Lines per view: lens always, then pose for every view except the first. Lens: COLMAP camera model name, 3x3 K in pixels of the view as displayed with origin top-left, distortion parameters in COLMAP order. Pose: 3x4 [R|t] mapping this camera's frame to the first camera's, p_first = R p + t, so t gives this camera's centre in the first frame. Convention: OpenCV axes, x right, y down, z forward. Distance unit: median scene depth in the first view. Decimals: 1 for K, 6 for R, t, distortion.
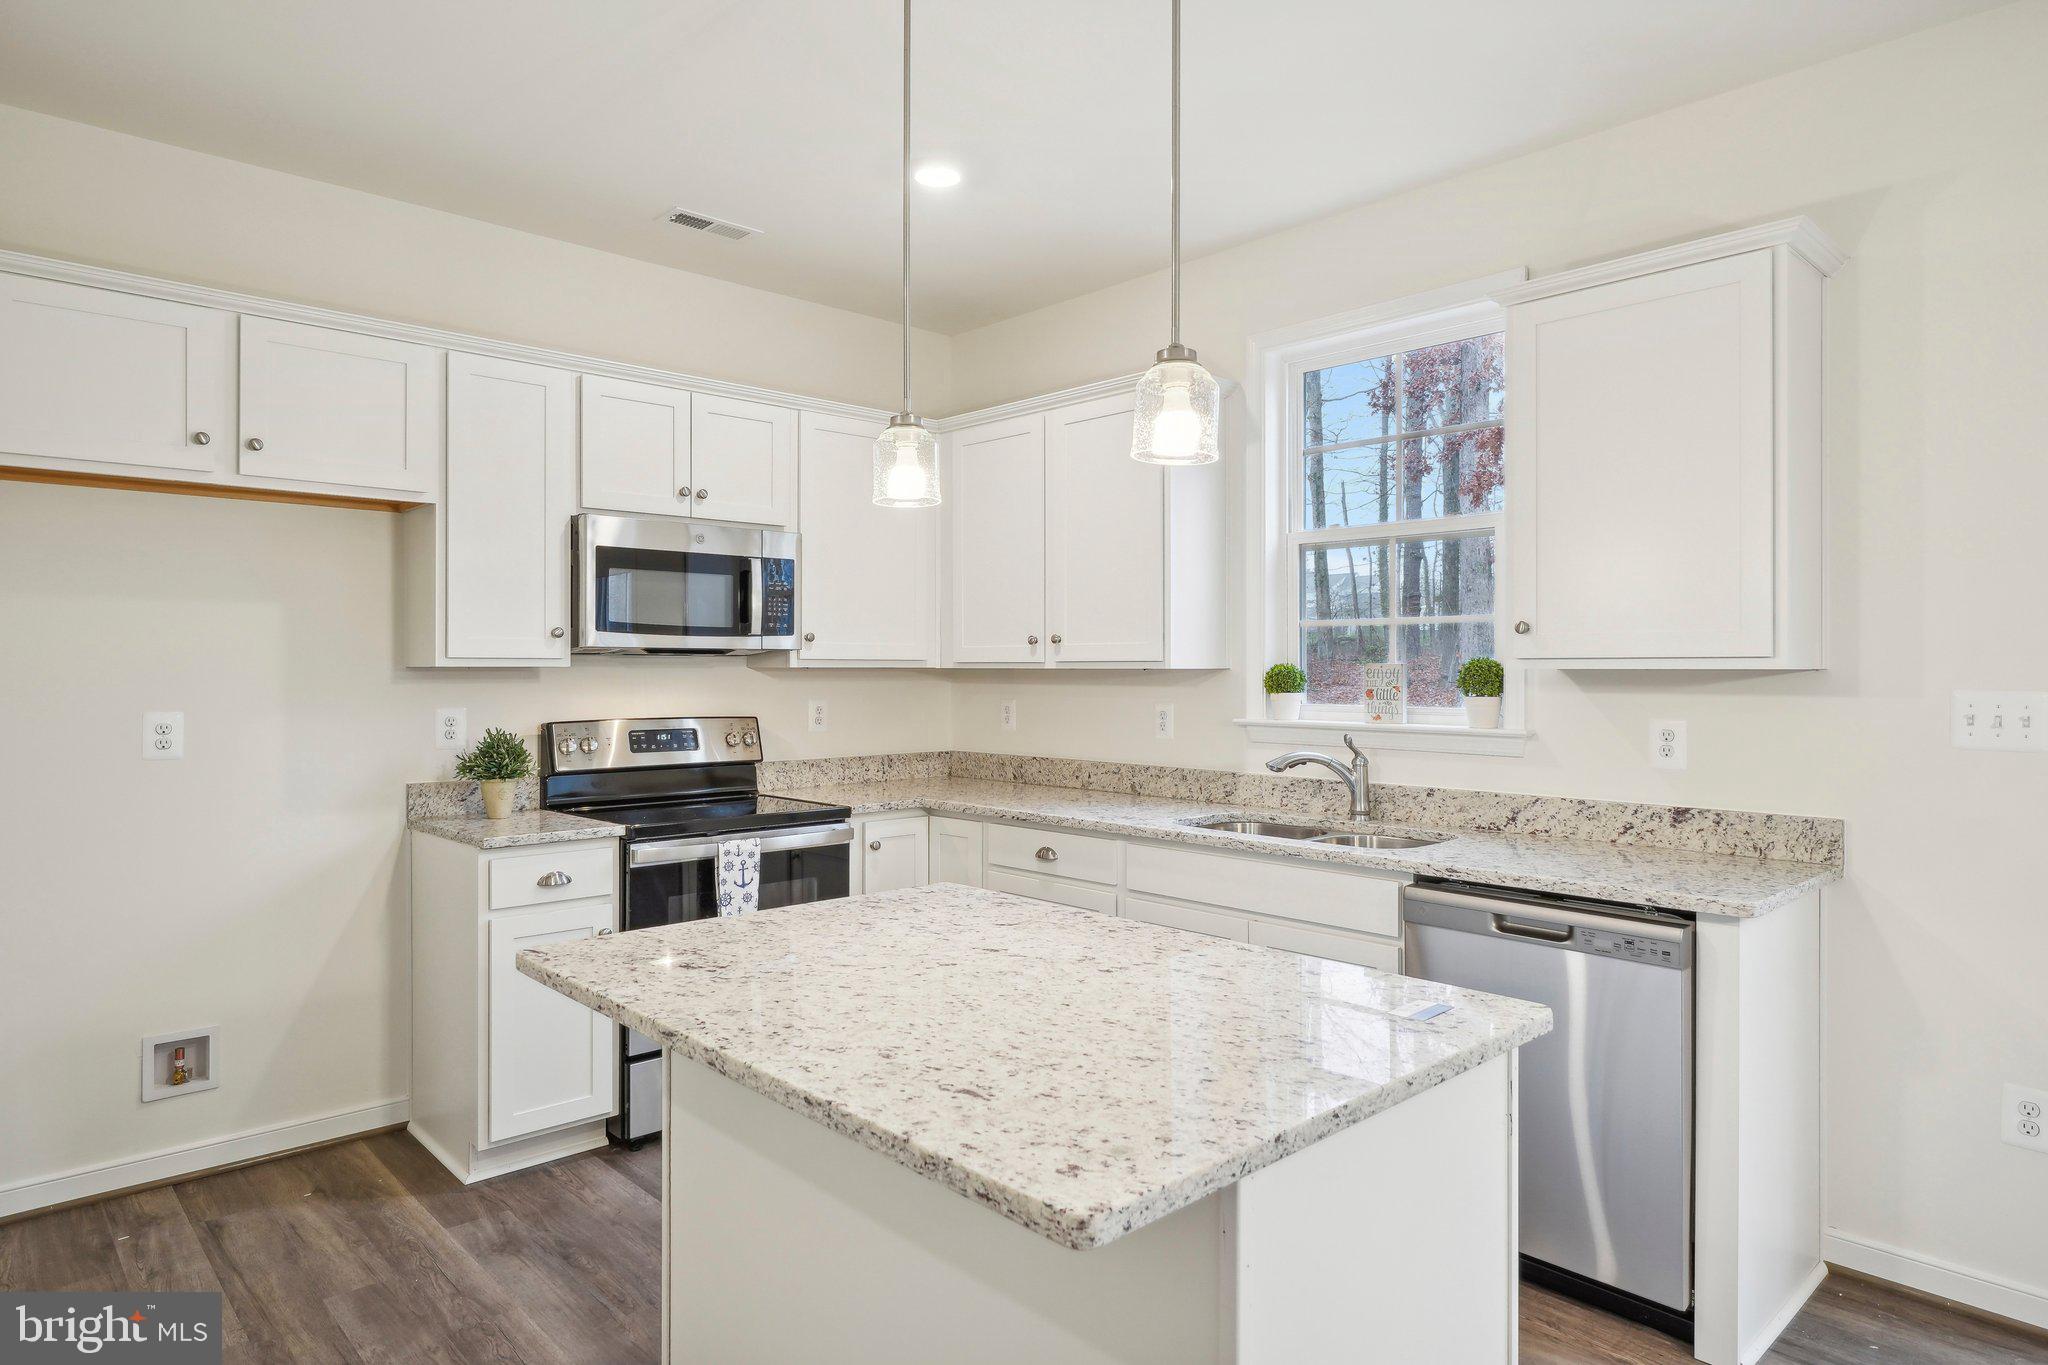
lens RADIAL K [[1194.7, 0, 1026.6], [0, 1194.7, 673.1], [0, 0, 1]] dist [0.001834, -0.000516]
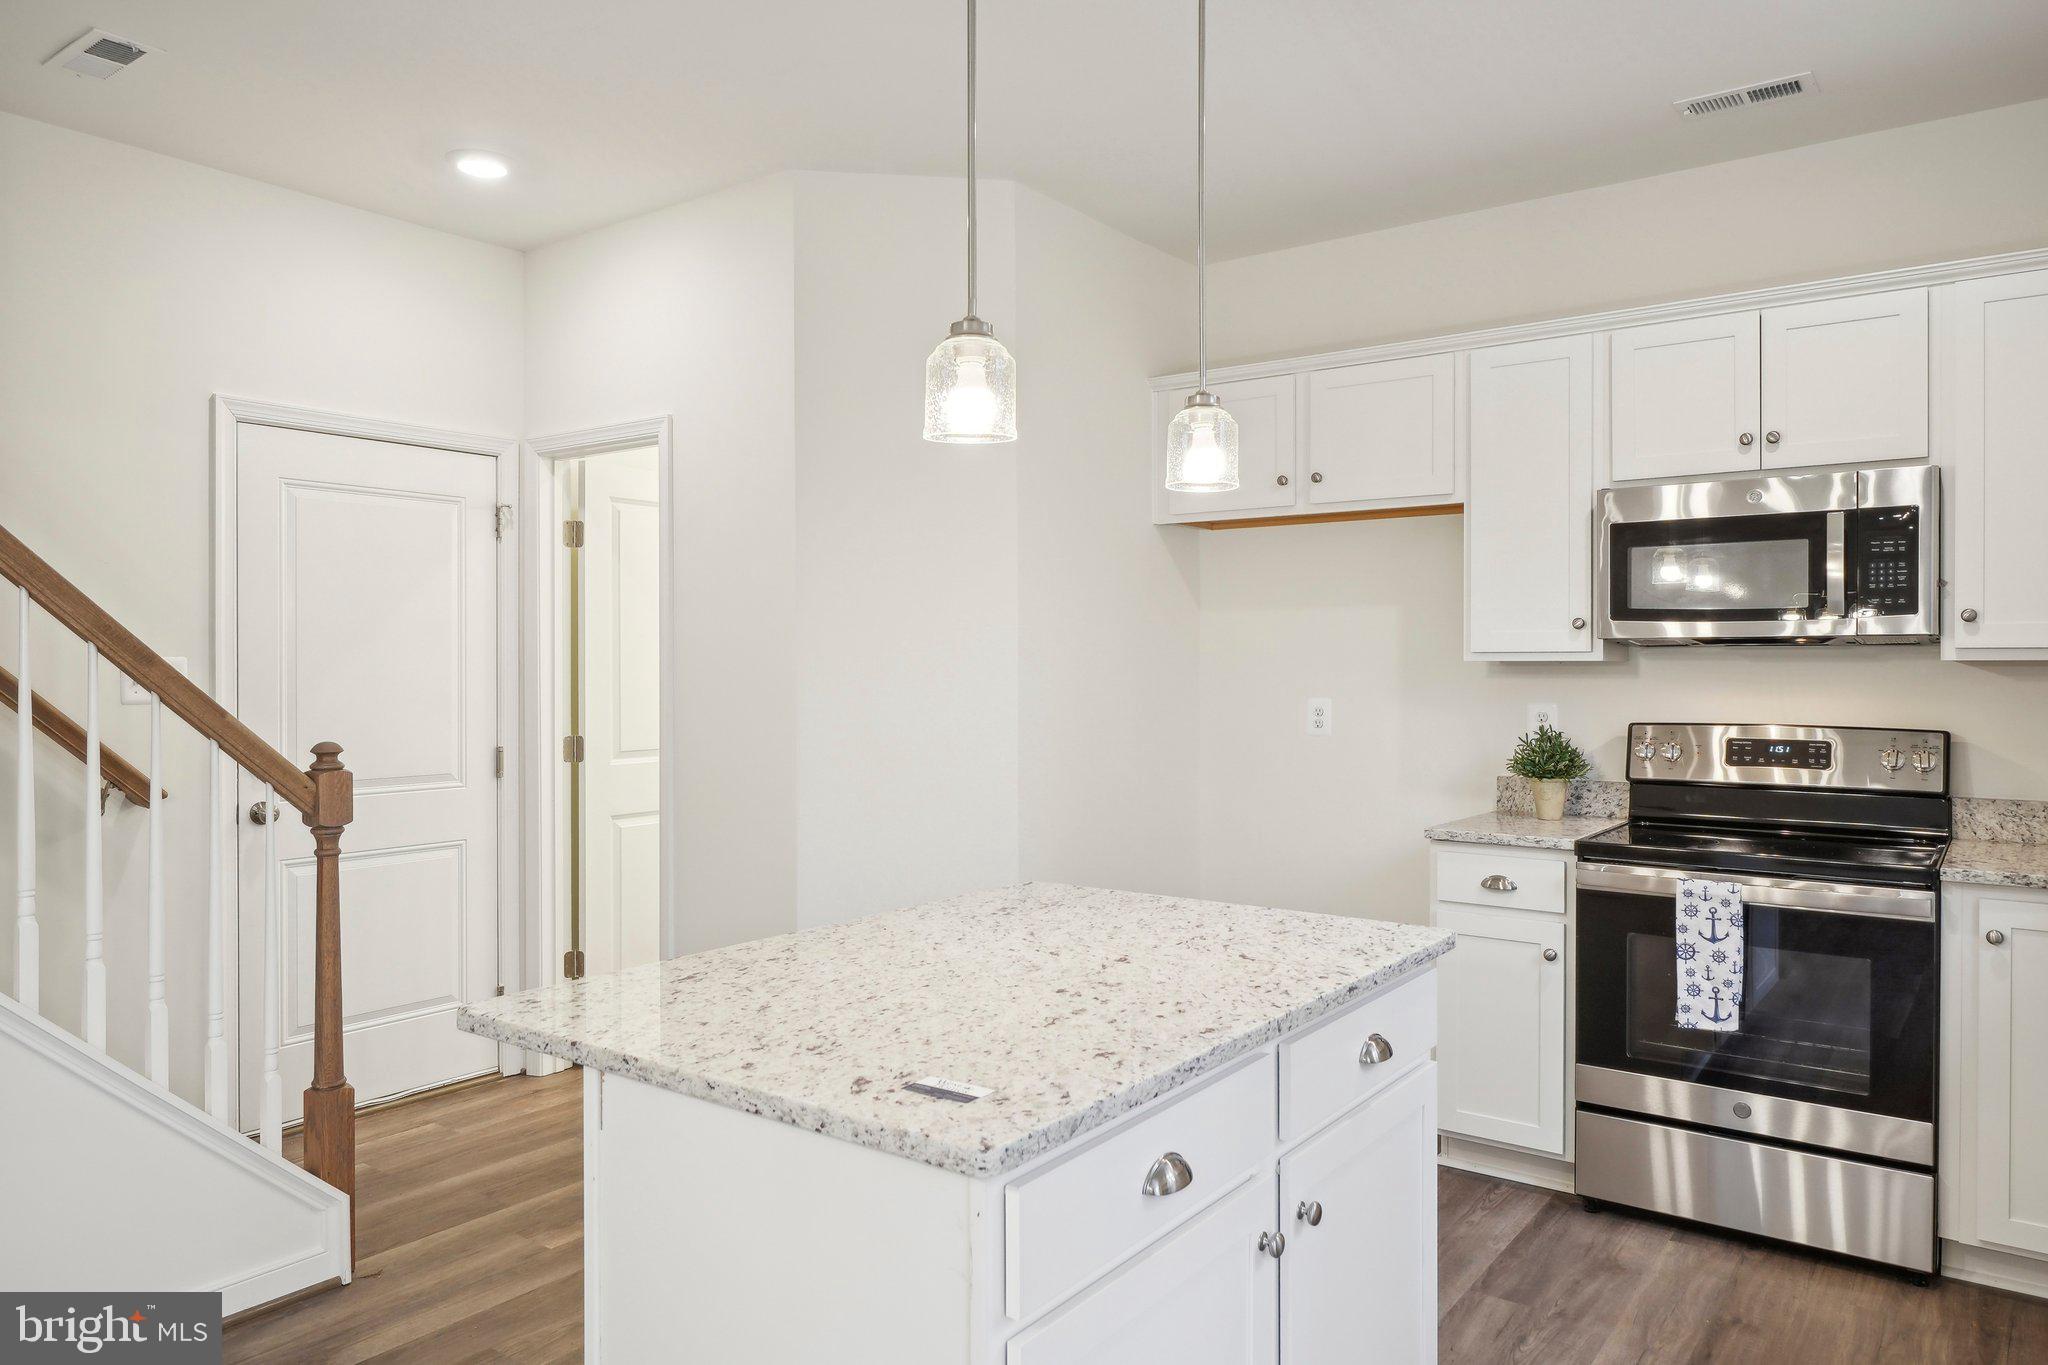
lens RADIAL K [[1349.2, 0, 1027.3], [0, 1349.2, 672.3], [0, 0, 1]] dist [-0.004905, -0.002883]
pose [[0.178524, 0.005230, -0.983922, 0.548020], [-0.002484, 0.999985, 0.004865, -0.000455], [0.983932, 0.001575, 0.178535, 0.399773]]
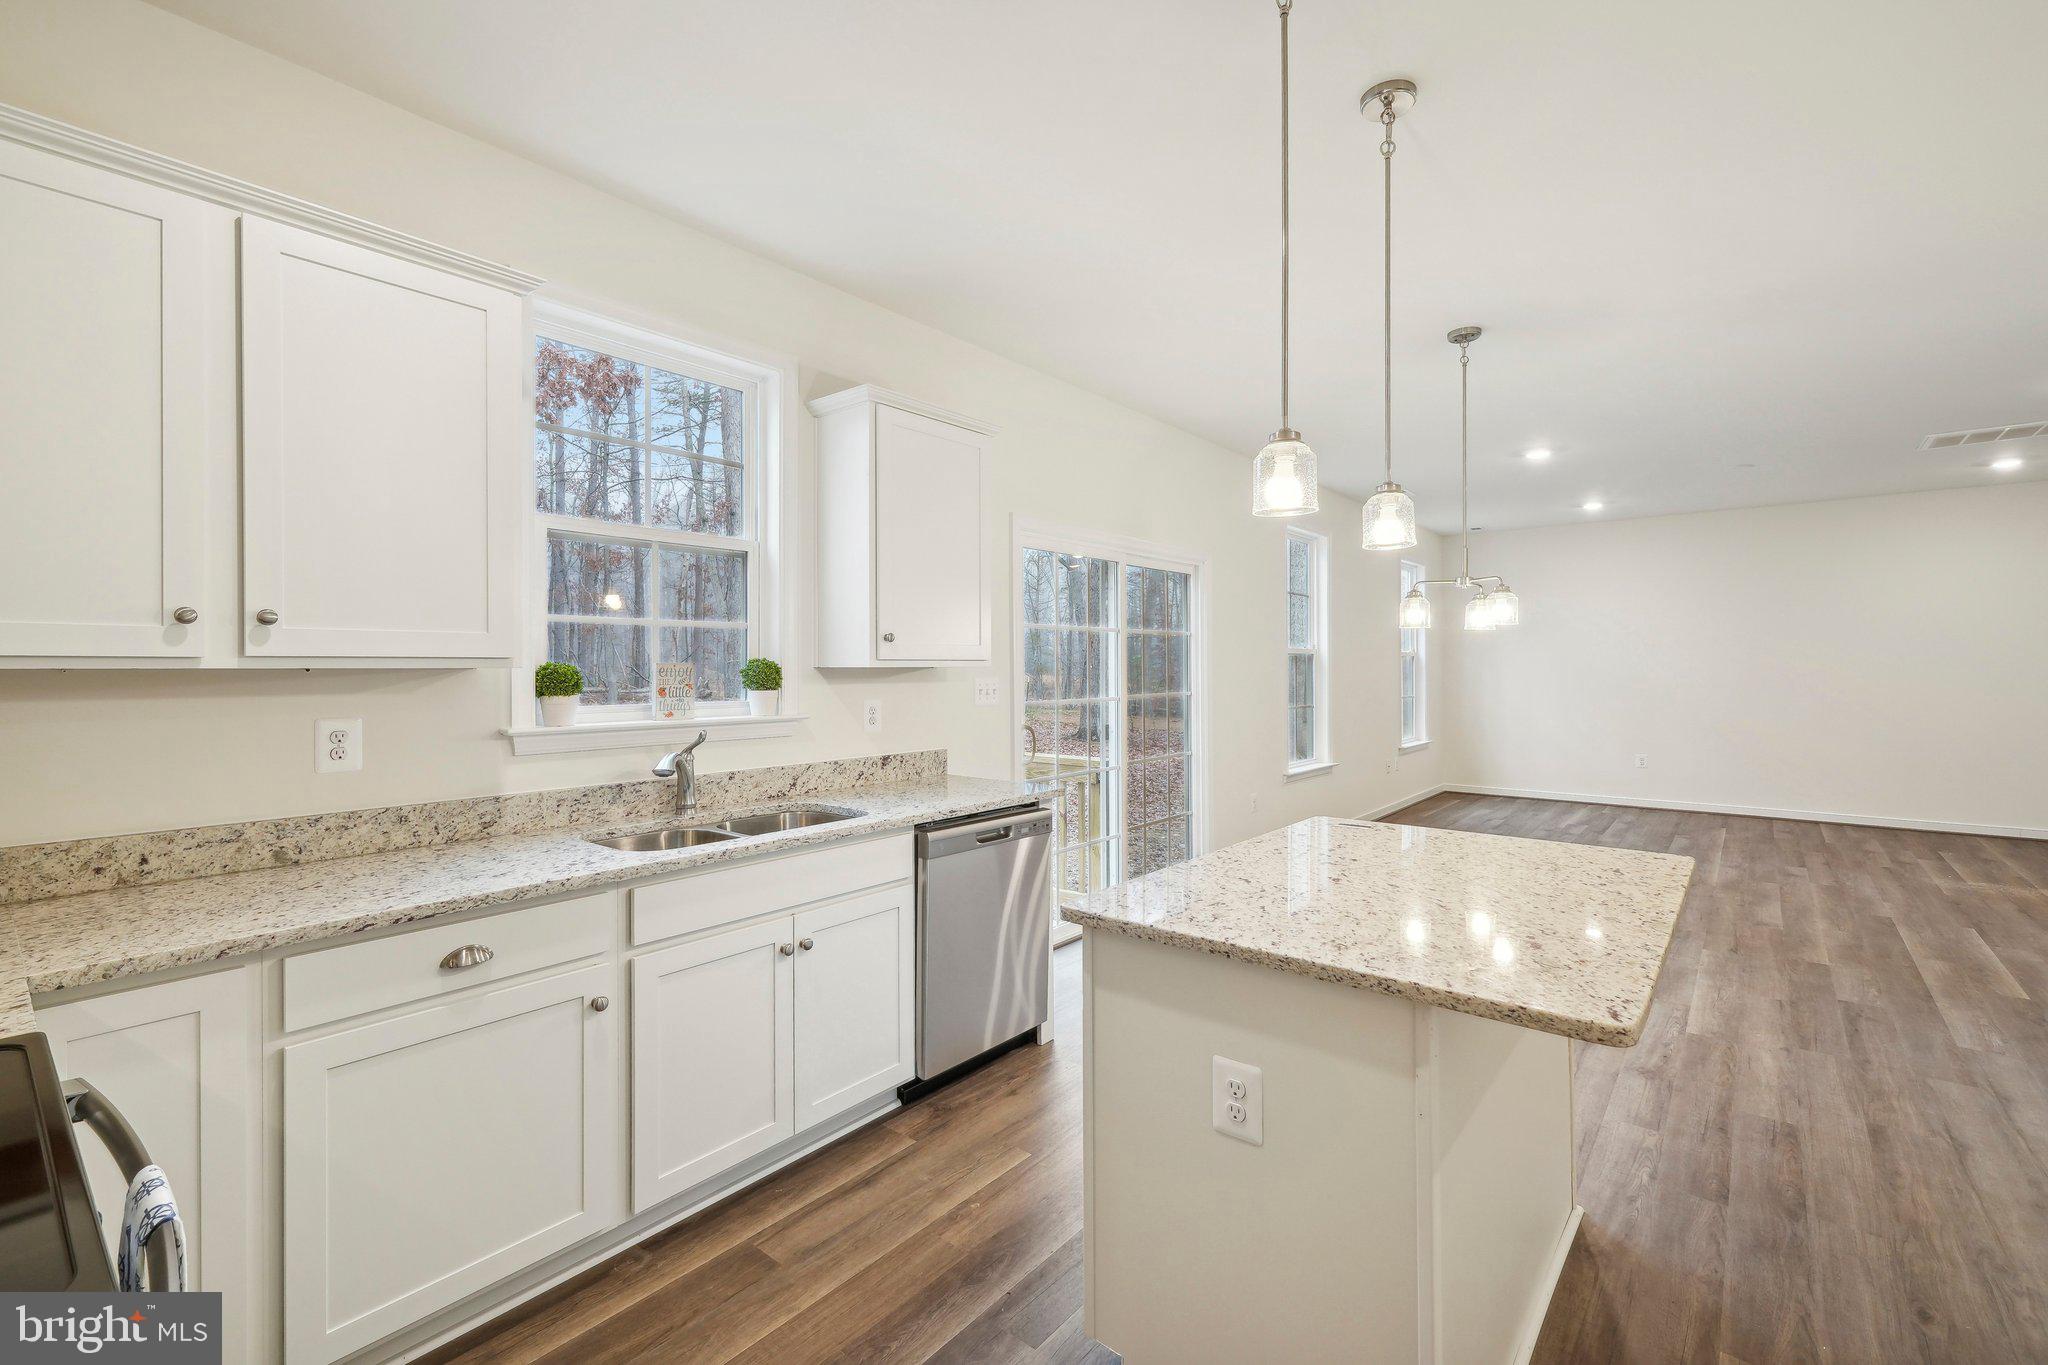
lens RADIAL K [[876.4, 0, 1035.4], [0, 876.4, 673.0], [0, 0, 1]] dist [0.012055, -0.002353]
pose [[-0.129647, -0.005398, 0.991546, -0.509689], [0.008100, 0.999946, 0.006503, -0.001485], [-0.991527, 0.008874, -0.129596, 0.787844]]
